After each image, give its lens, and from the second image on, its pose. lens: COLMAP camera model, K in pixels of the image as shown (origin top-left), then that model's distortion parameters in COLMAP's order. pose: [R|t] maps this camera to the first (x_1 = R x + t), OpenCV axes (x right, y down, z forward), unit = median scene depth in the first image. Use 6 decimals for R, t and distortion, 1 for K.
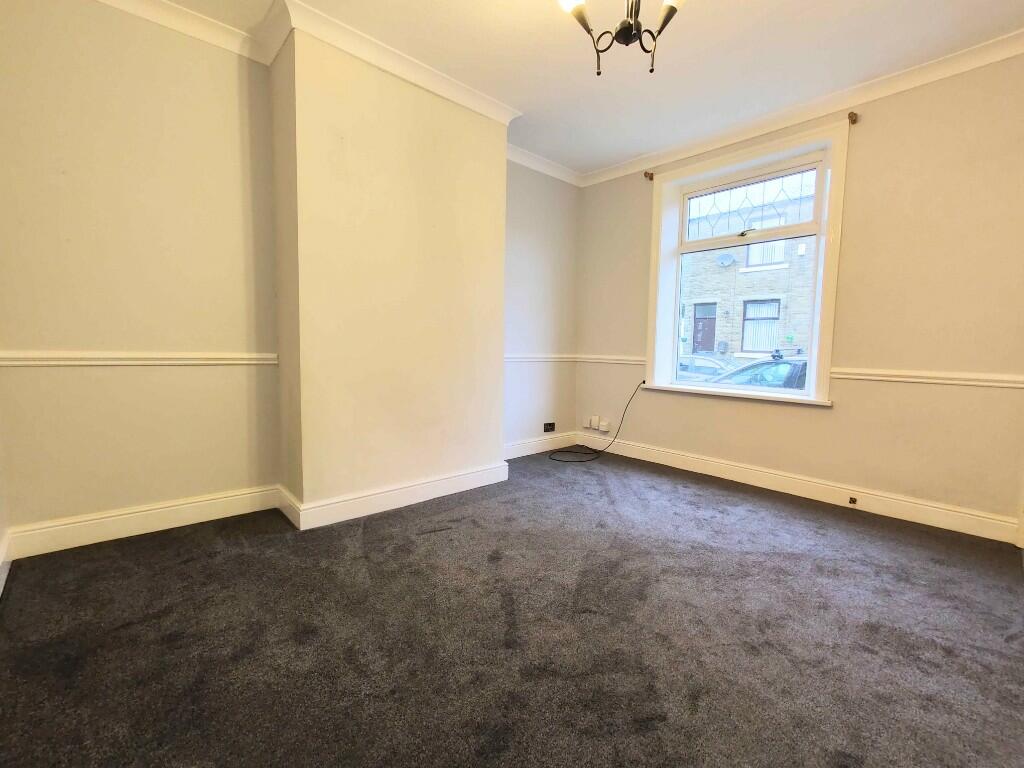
lens RADIAL K [[450.6, 0, 510.3], [0, 450.6, 379.5], [0, 0, 1]] dist [0.001759, 0.000851]
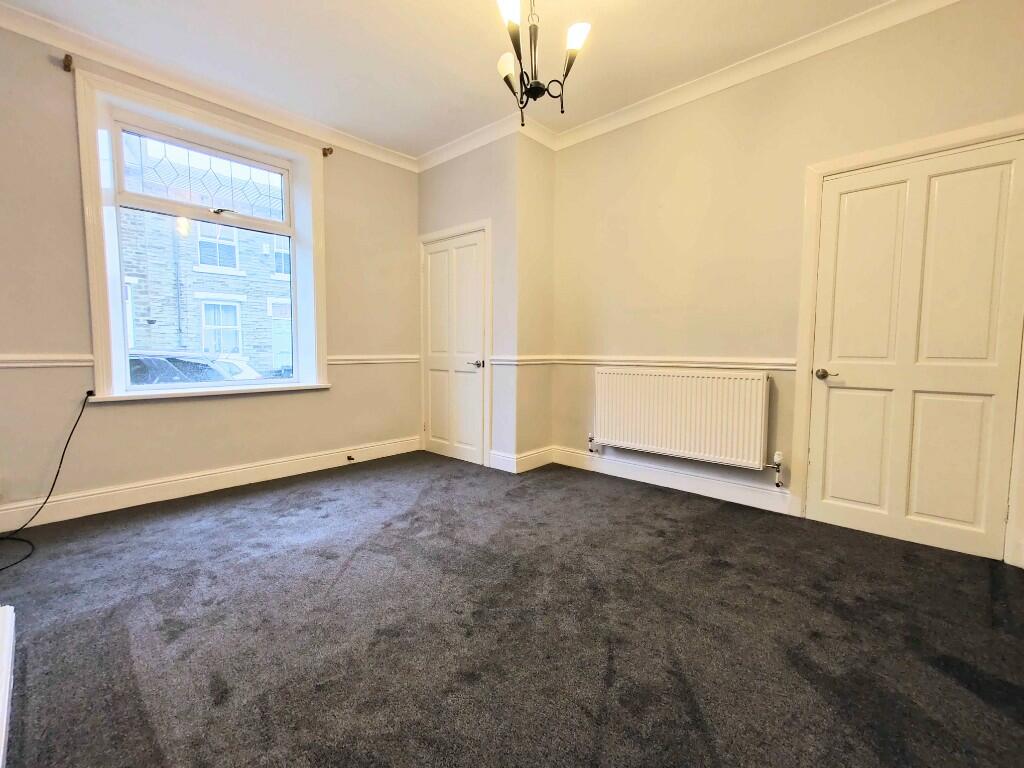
lens RADIAL K [[450.6, 0, 510.3], [0, 450.6, 379.5], [0, 0, 1]] dist [0.001759, 0.000851]
pose [[-0.085774, -0.089358, 0.992299, -0.535579], [0.069471, 0.993009, 0.095427, -0.045926], [-0.993890, 0.077121, -0.078966, 0.625962]]
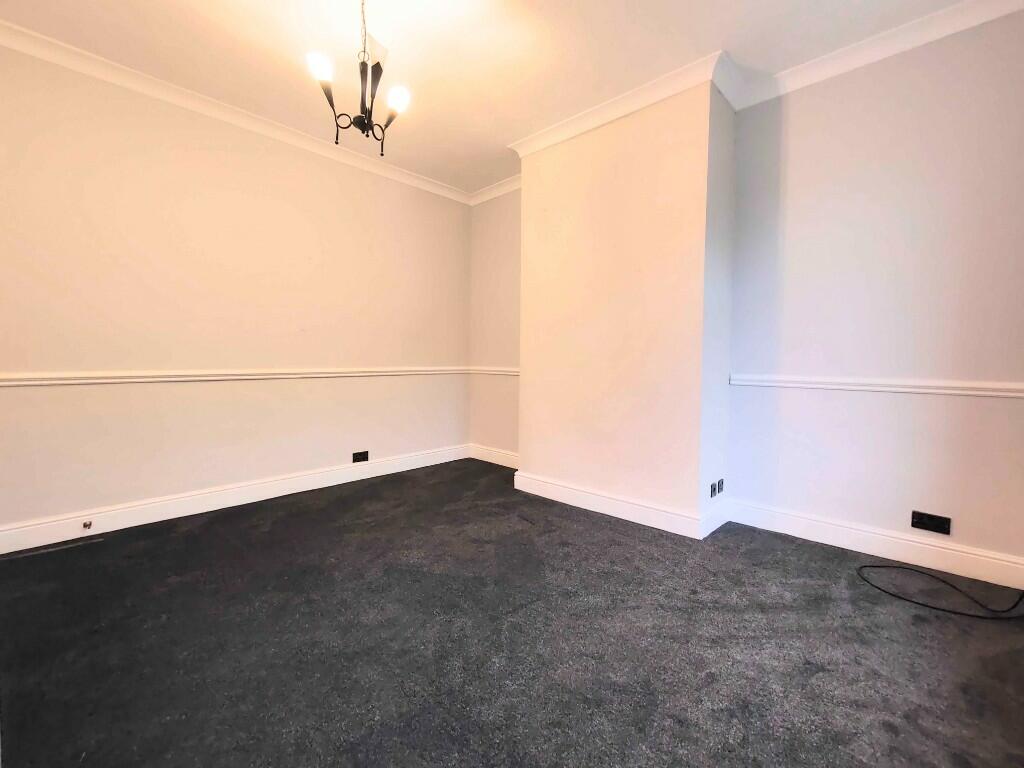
lens RADIAL K [[450.6, 0, 510.3], [0, 450.6, 379.5], [0, 0, 1]] dist [0.001759, 0.000851]
pose [[0.071434, 0.025514, -0.997119, 0.827915], [-0.083866, 0.996287, 0.019484, -0.037372], [0.993913, 0.082232, 0.073308, 0.708663]]
